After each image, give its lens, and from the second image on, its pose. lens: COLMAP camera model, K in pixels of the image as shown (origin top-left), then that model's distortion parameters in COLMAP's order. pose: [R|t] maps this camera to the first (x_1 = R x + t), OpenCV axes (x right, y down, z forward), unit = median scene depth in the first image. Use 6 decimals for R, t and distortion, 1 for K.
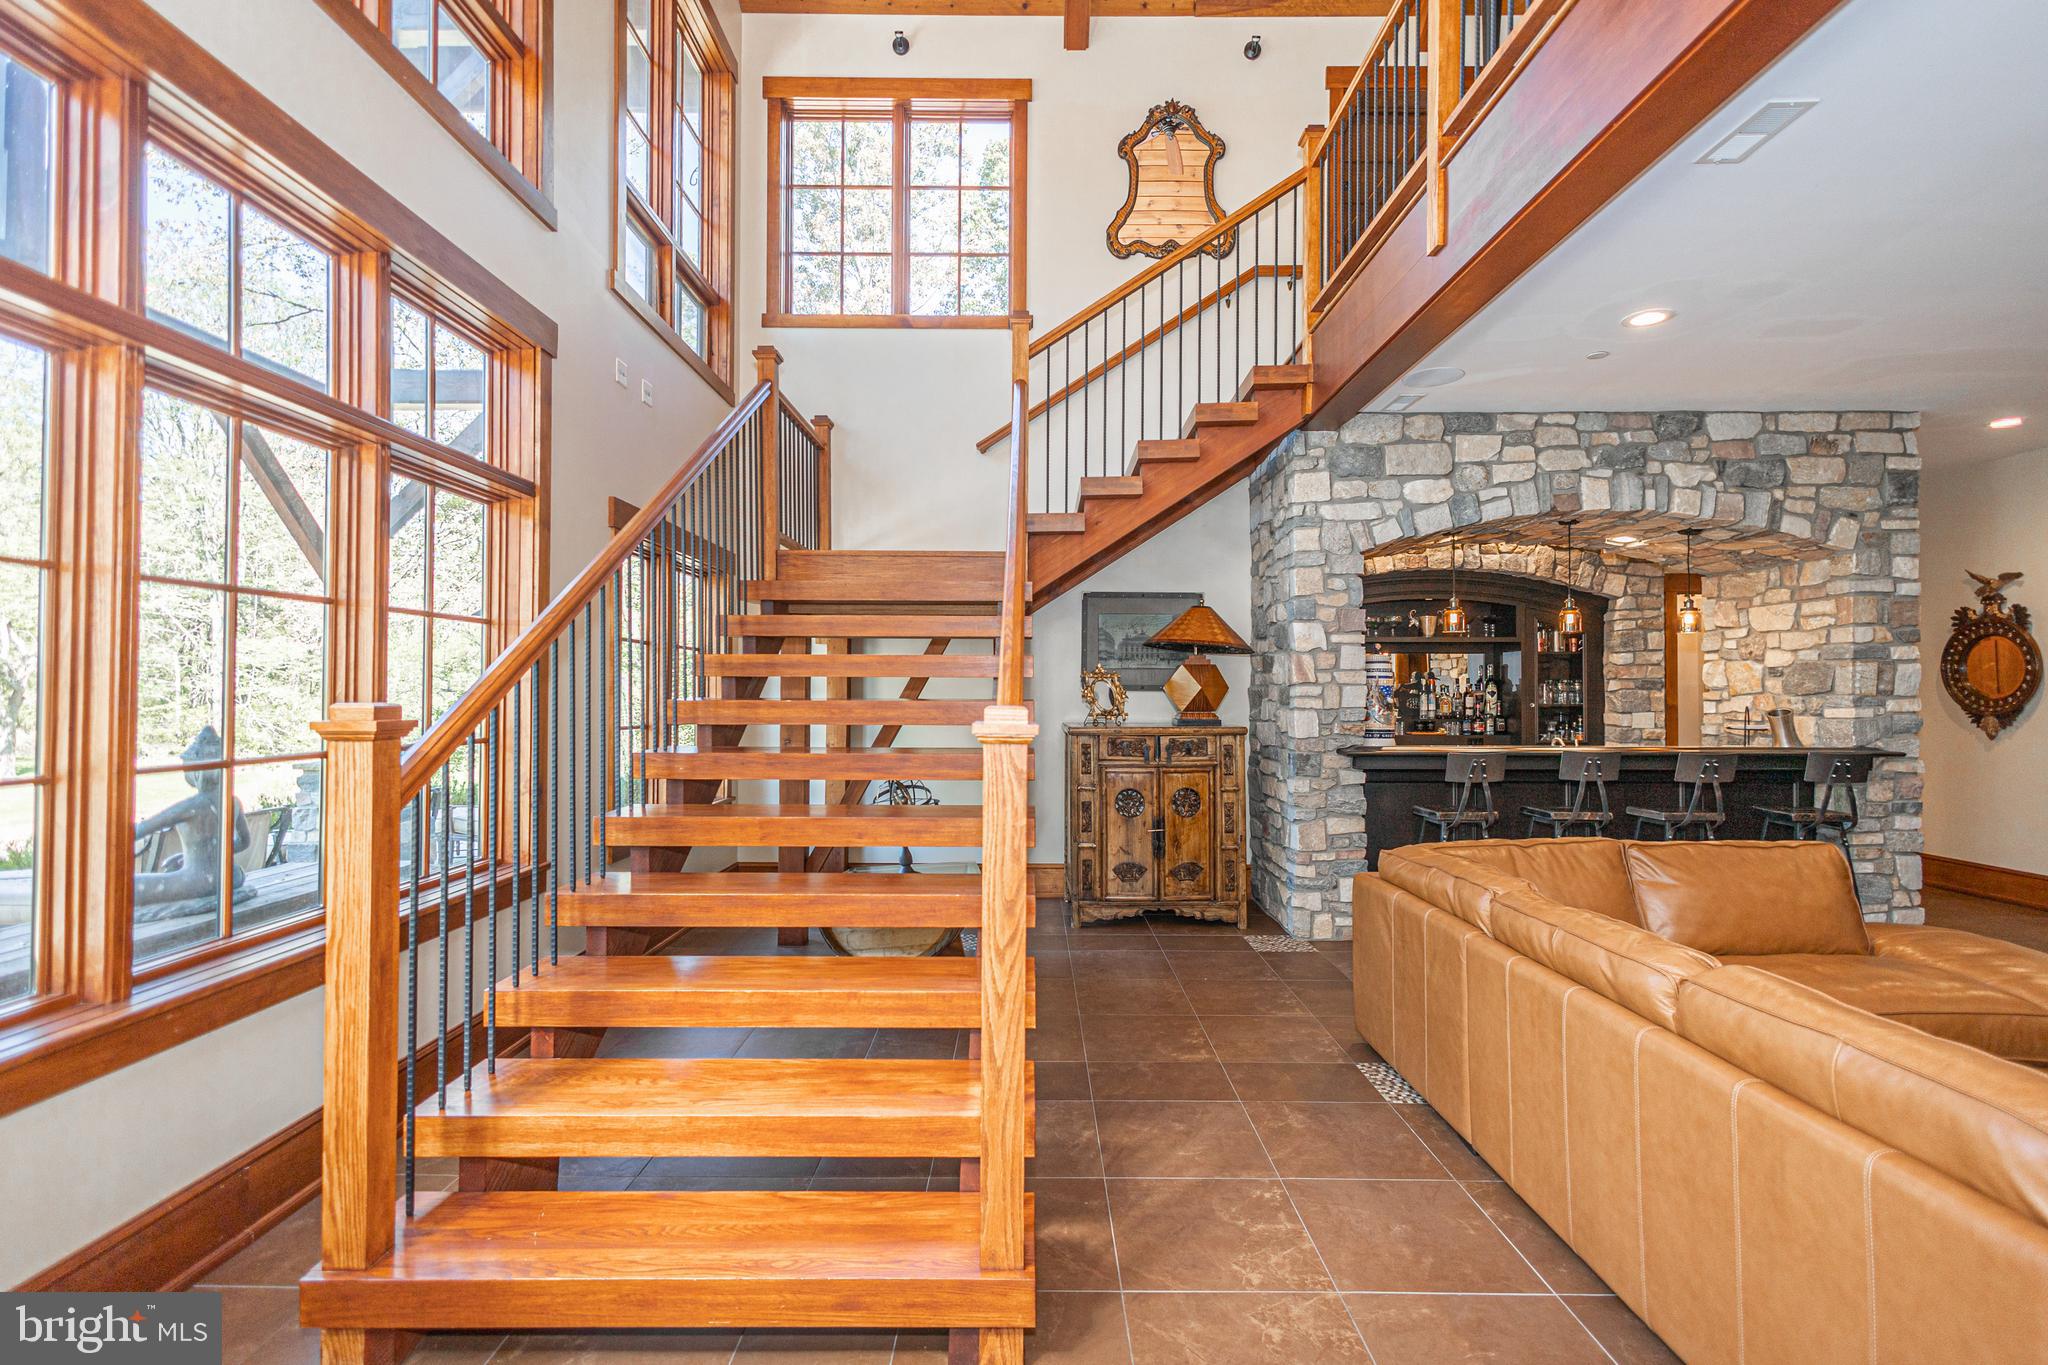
lens RADIAL K [[942.7, 0, 1021.0], [0, 942.7, 679.2], [0, 0, 1]] dist [0.009704, -0.001531]
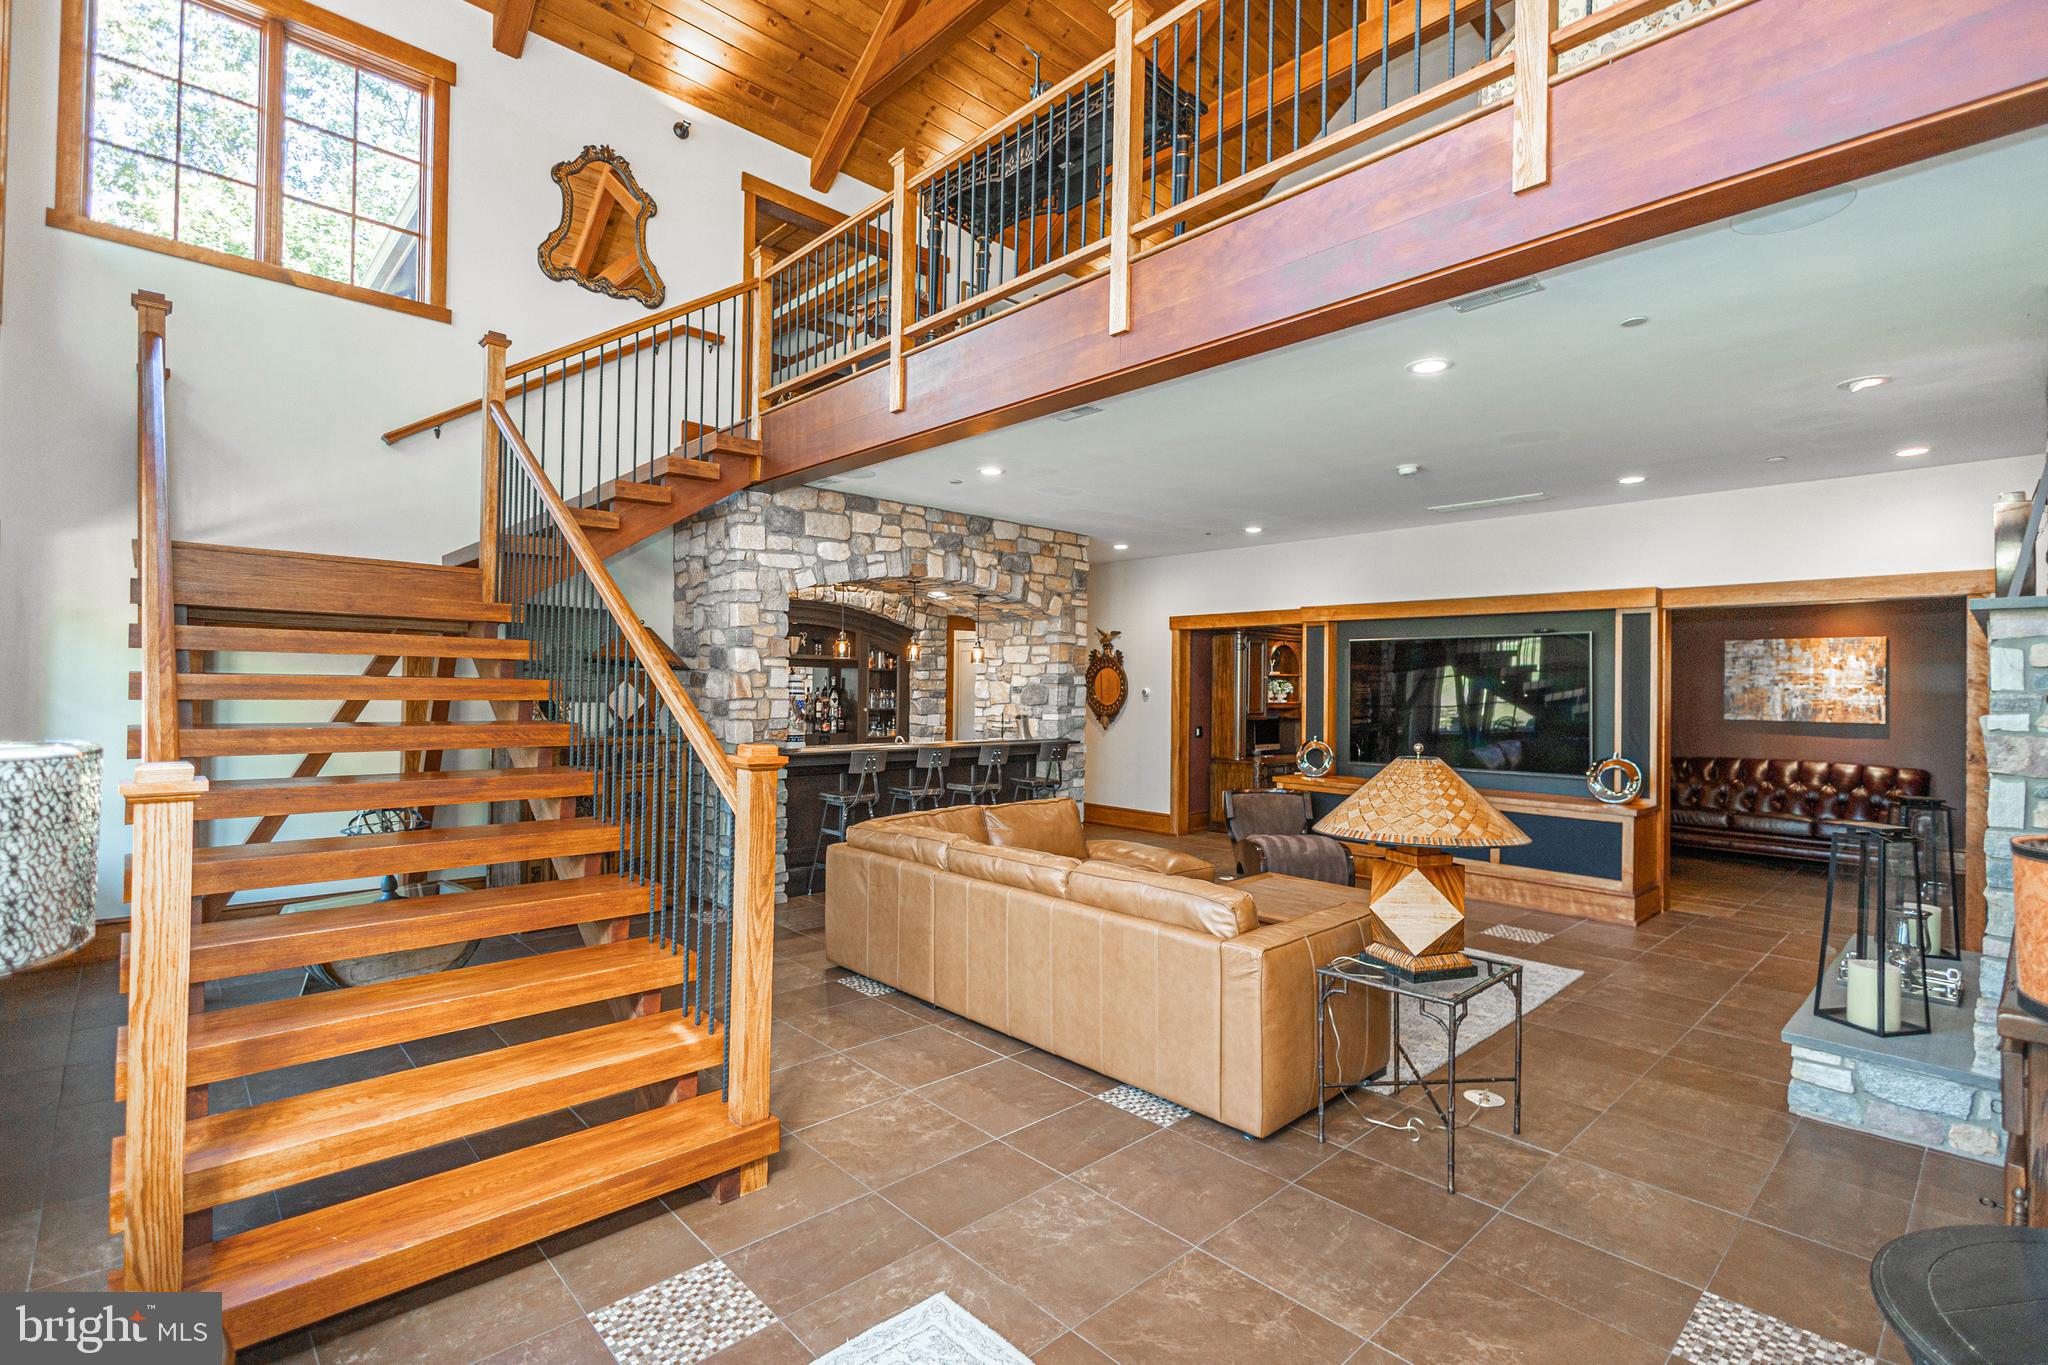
lens RADIAL K [[942.7, 0, 1030.0], [0, 942.7, 681.8], [0, 0, 1]] dist [0.009704, -0.001531]
pose [[0.722741, 0.012957, 0.690998, -0.270086], [-0.023120, 0.999718, 0.005436, -0.032387], [-0.690732, -0.019905, 0.722836, -0.131062]]
